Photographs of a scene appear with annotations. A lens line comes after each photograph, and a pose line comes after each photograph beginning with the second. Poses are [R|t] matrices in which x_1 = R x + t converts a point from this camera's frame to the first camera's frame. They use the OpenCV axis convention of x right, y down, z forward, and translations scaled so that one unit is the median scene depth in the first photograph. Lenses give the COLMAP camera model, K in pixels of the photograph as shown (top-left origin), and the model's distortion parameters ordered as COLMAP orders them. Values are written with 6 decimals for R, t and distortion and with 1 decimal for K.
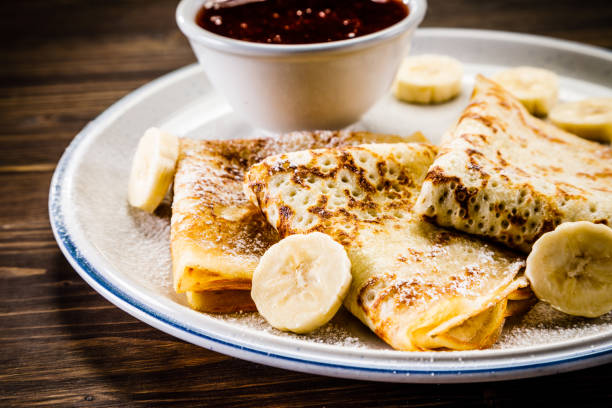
lens RADIAL K [[1268.9, 0, 303.0], [0, 1268.9, 203.8], [0, 0, 1]] dist [0.186228, 0.000000]
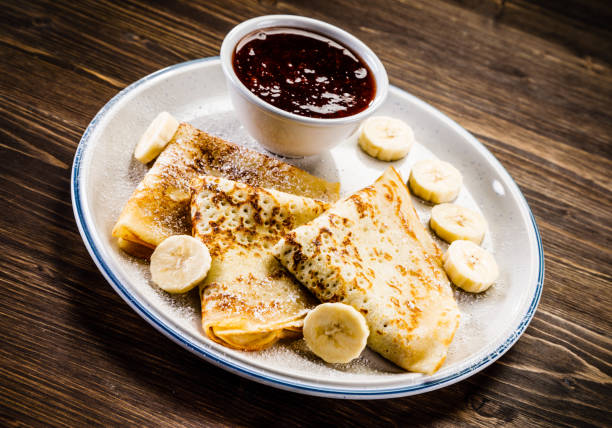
lens RADIAL K [[1394.3, 0, 306.1], [0, 1394.3, 215.3], [0, 0, 1]] dist [0.371534, 0.000000]
pose [[0.889649, 0.443454, -0.108963, 0.298350], [-0.409967, 0.880735, 0.237133, -0.466892], [0.201125, -0.166294, 0.965347, -0.675019]]
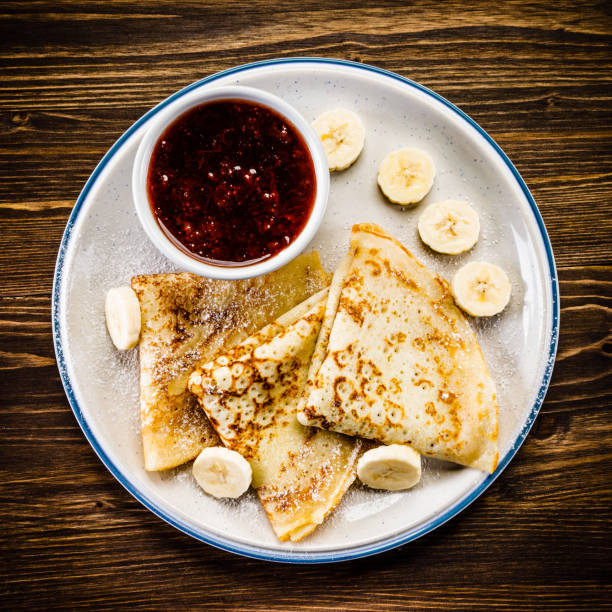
lens RADIAL K [[1427.3, 0, 306.5], [0, 1427.3, 305.8], [0, 0, 1]] dist [0.148203, 0.000000]
pose [[0.997951, 0.031615, 0.055620, -0.002380], [-0.063876, 0.541268, 0.838420, -1.556516], [-0.003598, -0.840256, 0.542178, 0.156832]]
